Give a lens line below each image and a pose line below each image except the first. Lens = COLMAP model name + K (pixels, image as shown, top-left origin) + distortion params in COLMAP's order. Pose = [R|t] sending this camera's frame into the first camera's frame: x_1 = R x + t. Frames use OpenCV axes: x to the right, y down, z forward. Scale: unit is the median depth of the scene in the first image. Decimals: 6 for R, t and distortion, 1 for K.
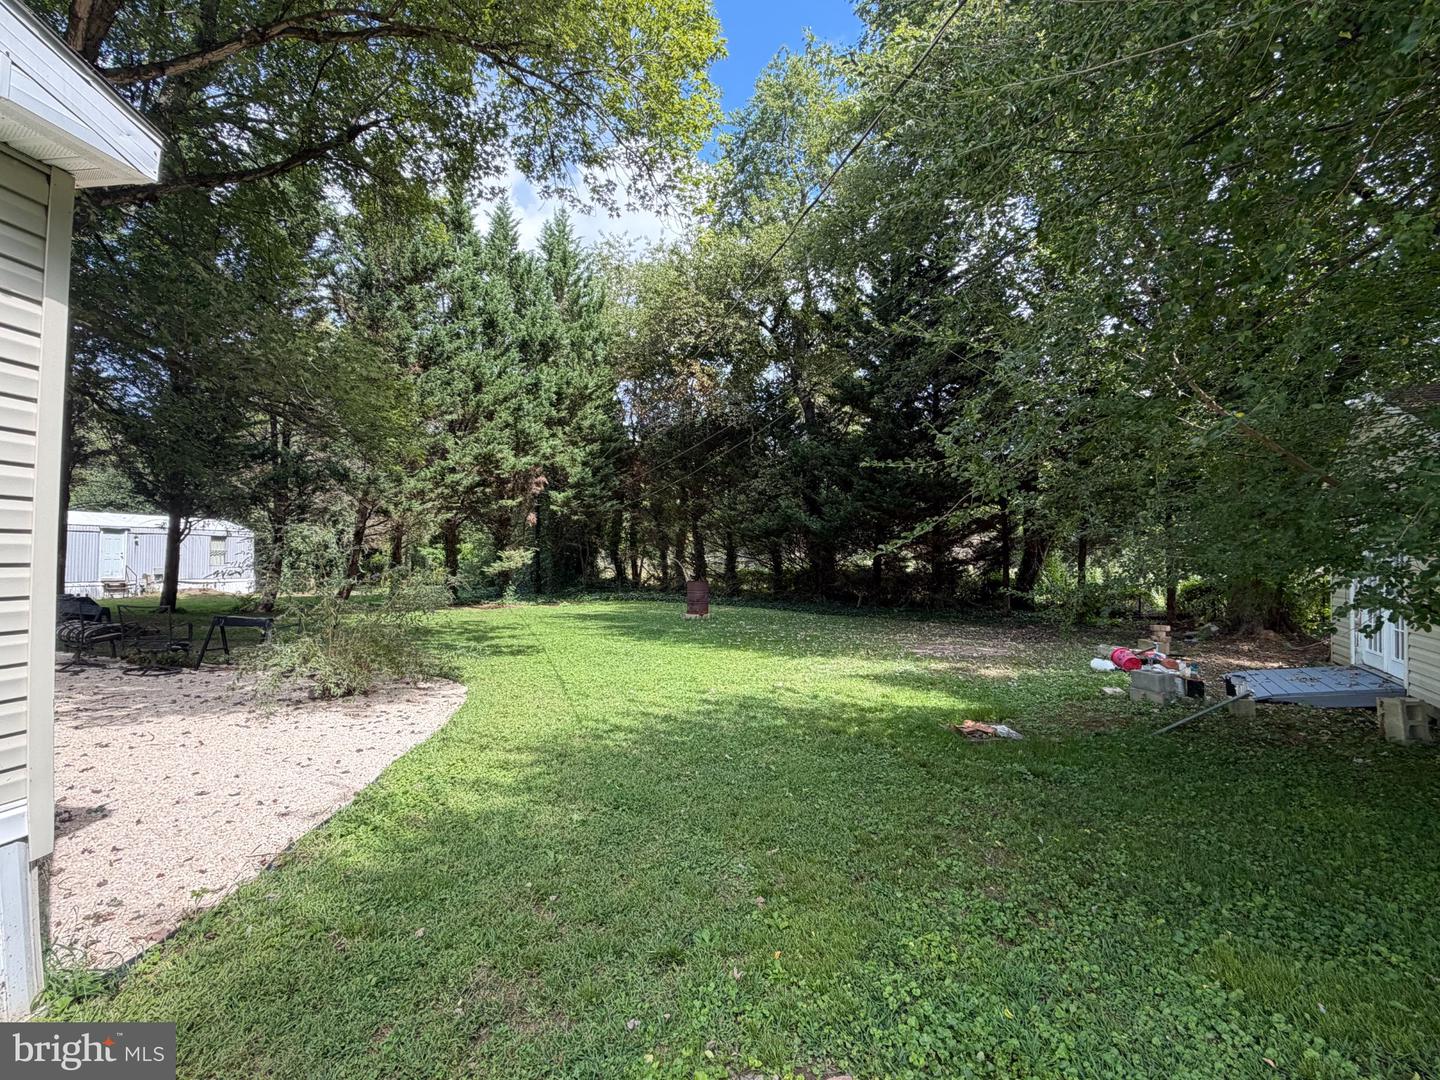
lens RADIAL K [[671.6, 0, 717.1], [0, 671.6, 536.2], [0, 0, 1]] dist [0.001642, 0.000172]
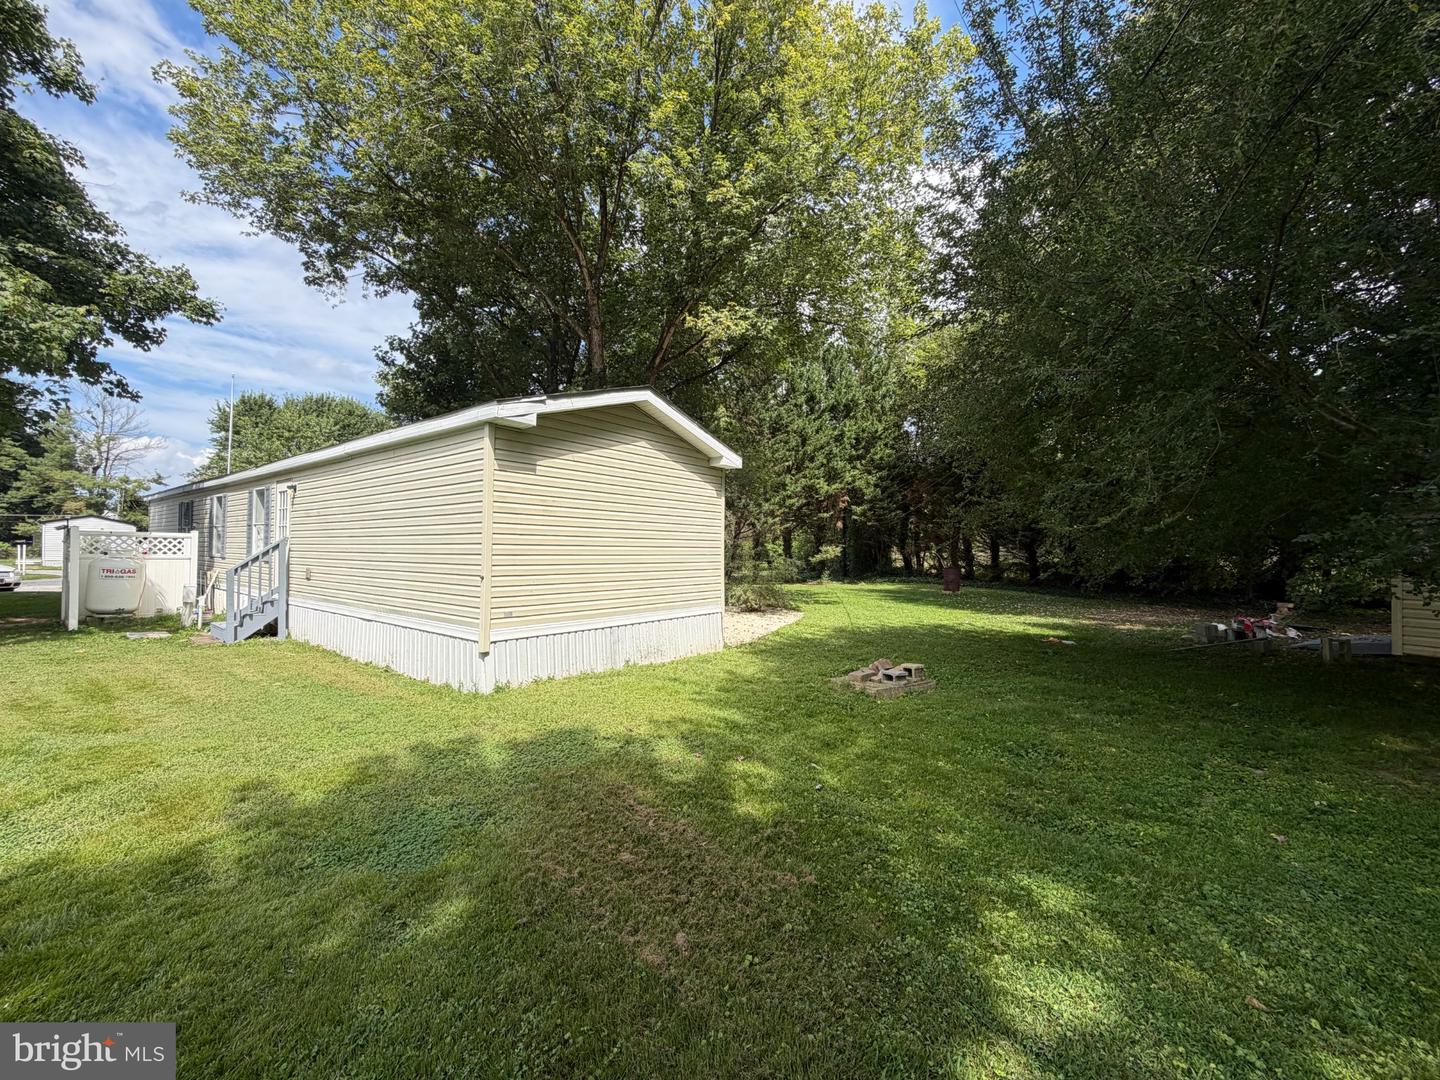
lens RADIAL K [[577.3, 0, 716.5], [0, 577.3, 540.8], [0, 0, 1]] dist [0.000395, 0.000004]
pose [[0.882433, -0.005489, -0.470406, 0.084194], [0.012369, 0.999857, 0.011536, -0.010133], [0.470276, -0.015998, 0.882374, -0.254145]]
